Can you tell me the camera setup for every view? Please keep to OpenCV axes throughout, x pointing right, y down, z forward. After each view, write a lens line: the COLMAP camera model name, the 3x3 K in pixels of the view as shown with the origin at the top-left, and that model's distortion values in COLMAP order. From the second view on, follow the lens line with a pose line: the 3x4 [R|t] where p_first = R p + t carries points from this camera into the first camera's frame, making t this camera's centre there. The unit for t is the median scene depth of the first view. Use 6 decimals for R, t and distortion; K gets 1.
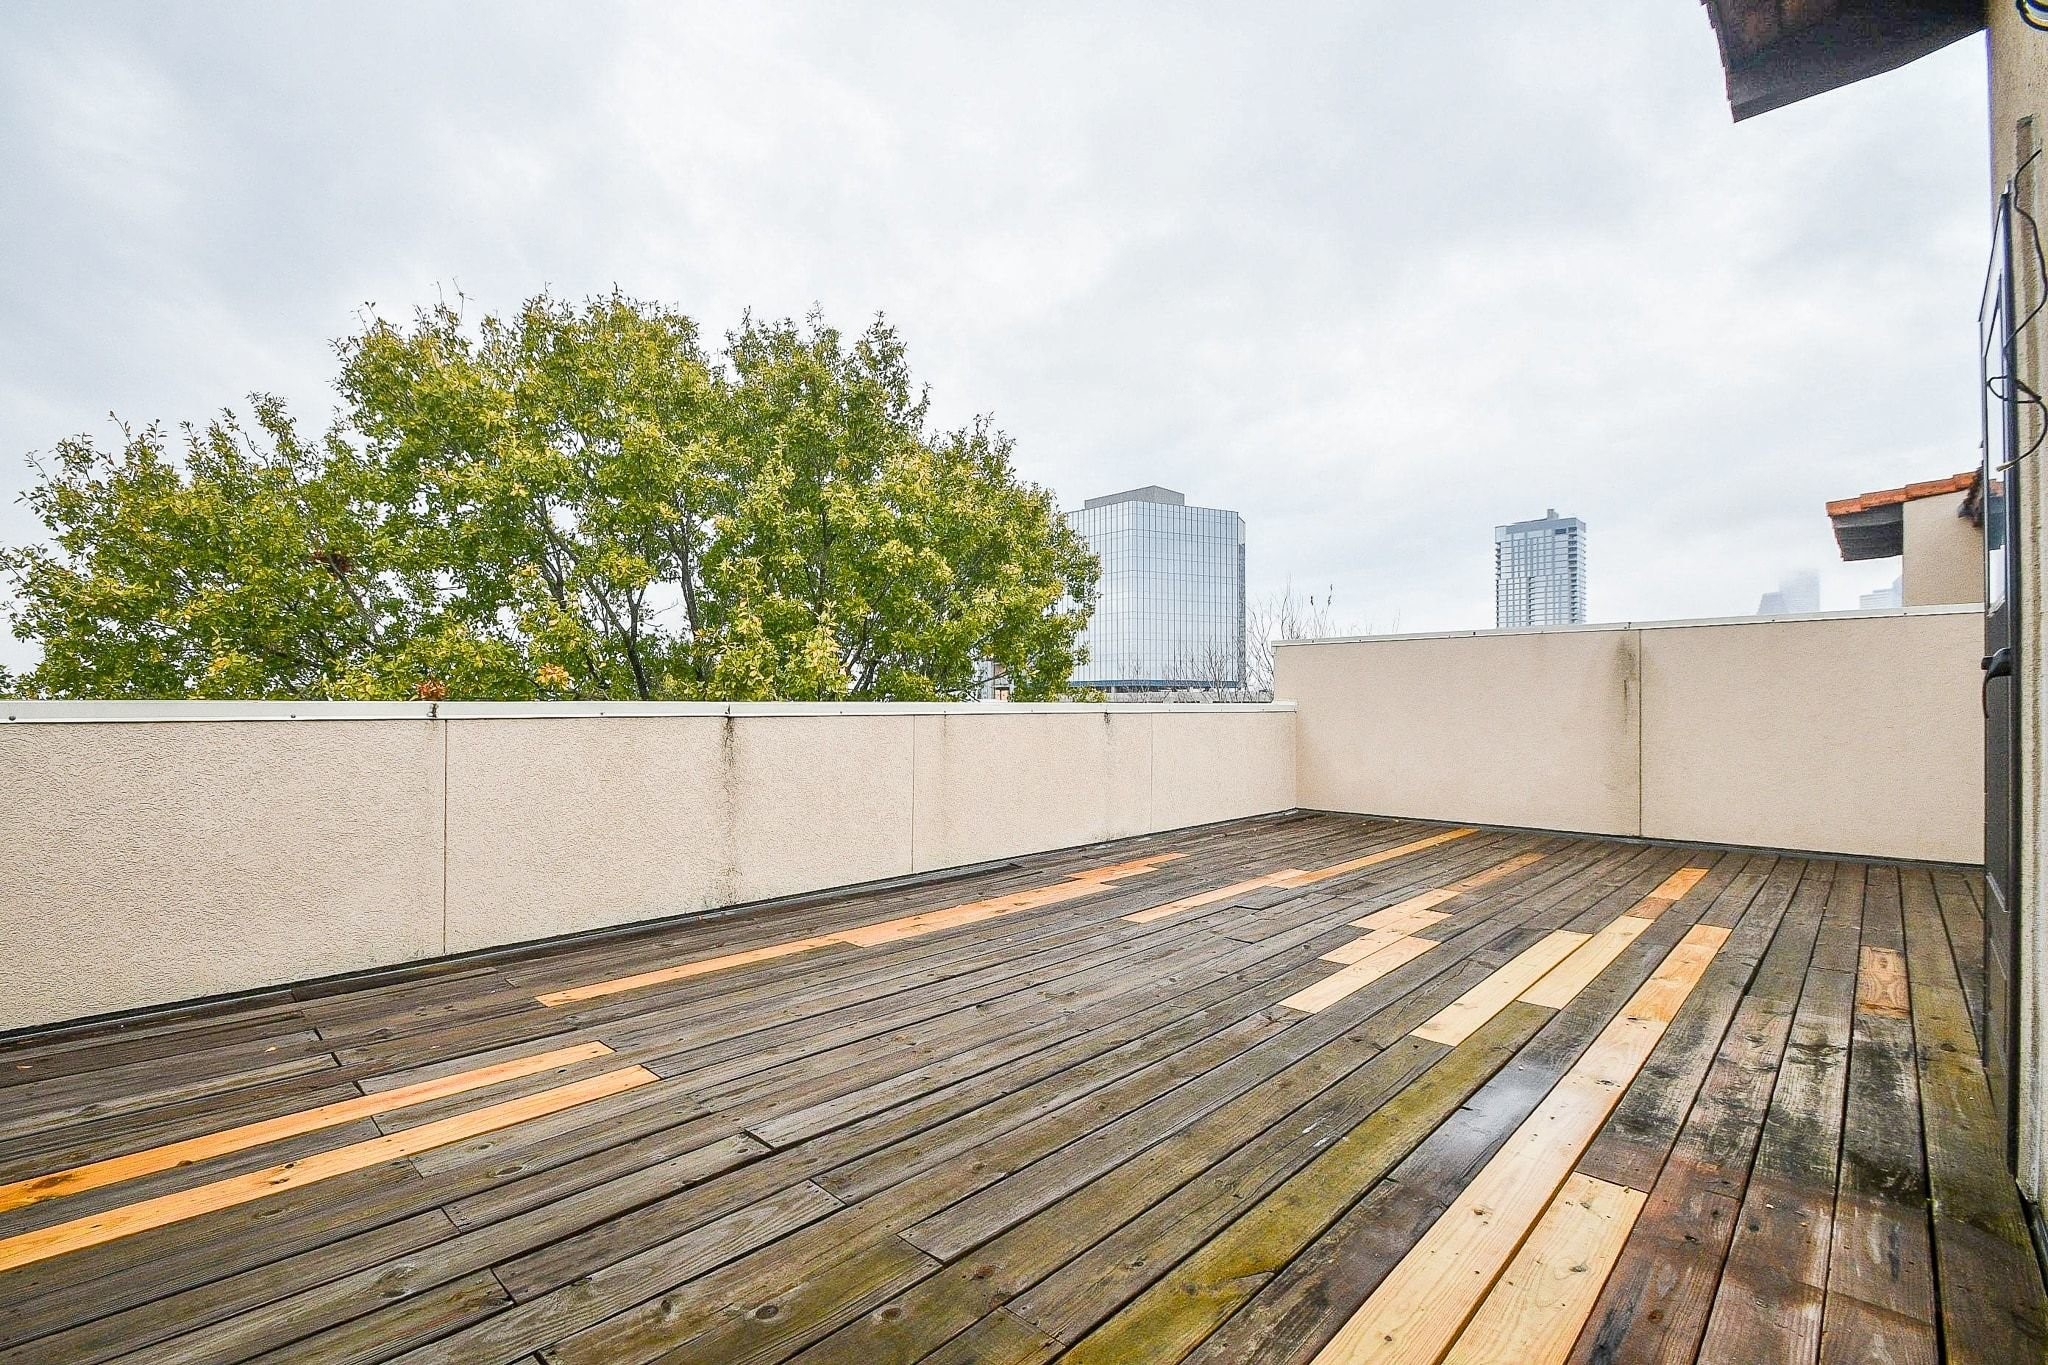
lens RADIAL K [[897.7, 0, 986.7], [0, 897.7, 698.5], [0, 0, 1]] dist [0.007527, -0.008453]
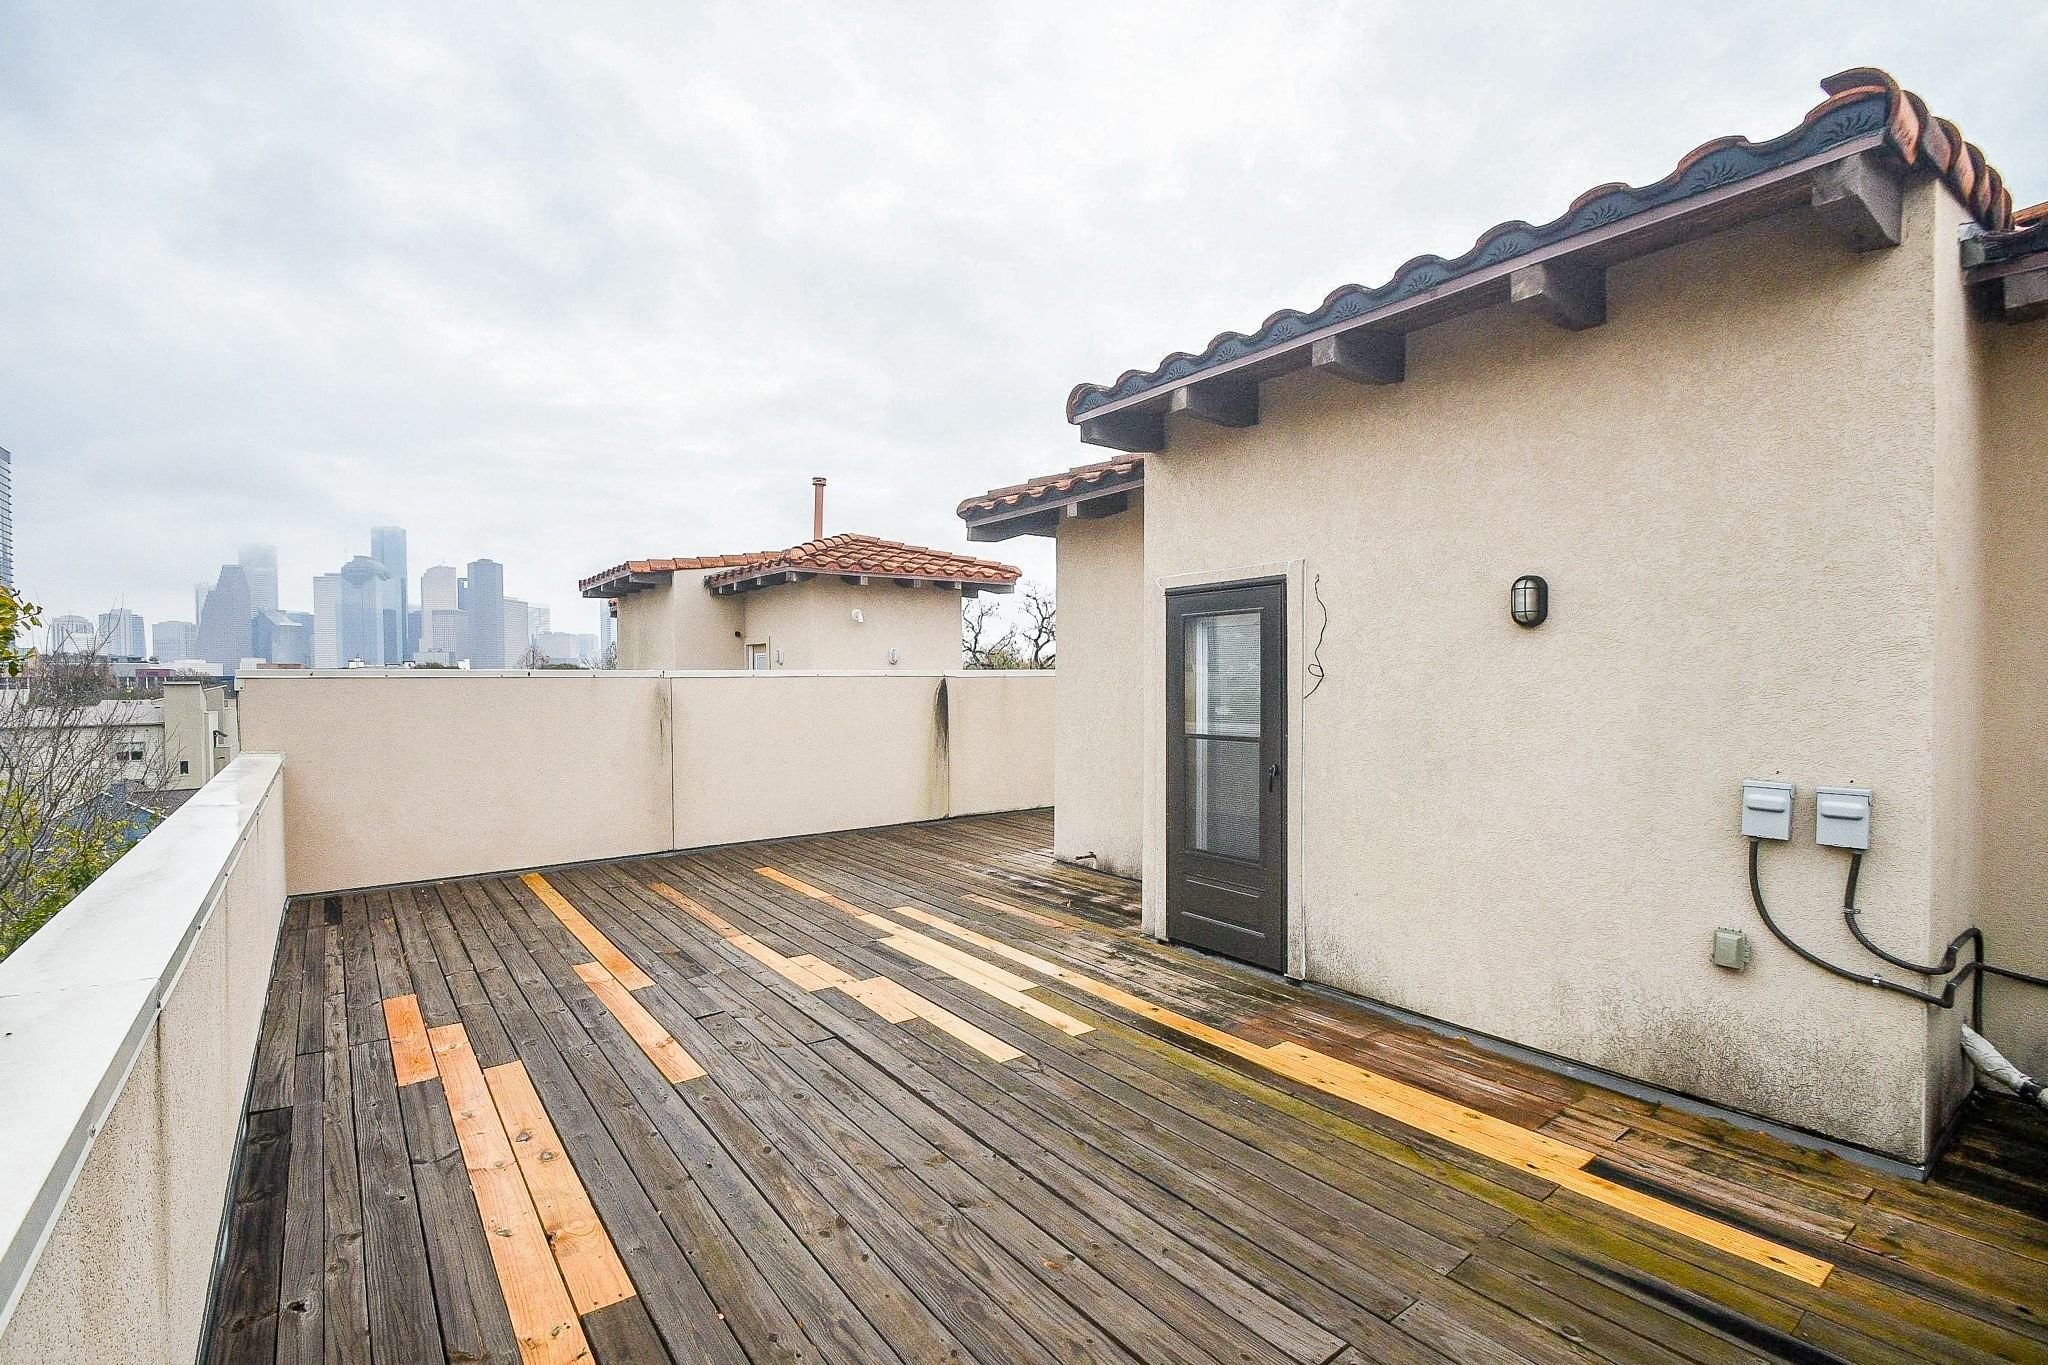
lens RADIAL K [[897.7, 0, 1018.6], [0, 897.7, 683.8], [0, 0, 1]] dist [0.007527, -0.008453]
pose [[0.140486, -0.008919, 0.990042, -0.977448], [-0.006557, 0.999929, 0.009938, -0.204310], [-0.990061, -0.007888, 0.140418, 0.919778]]
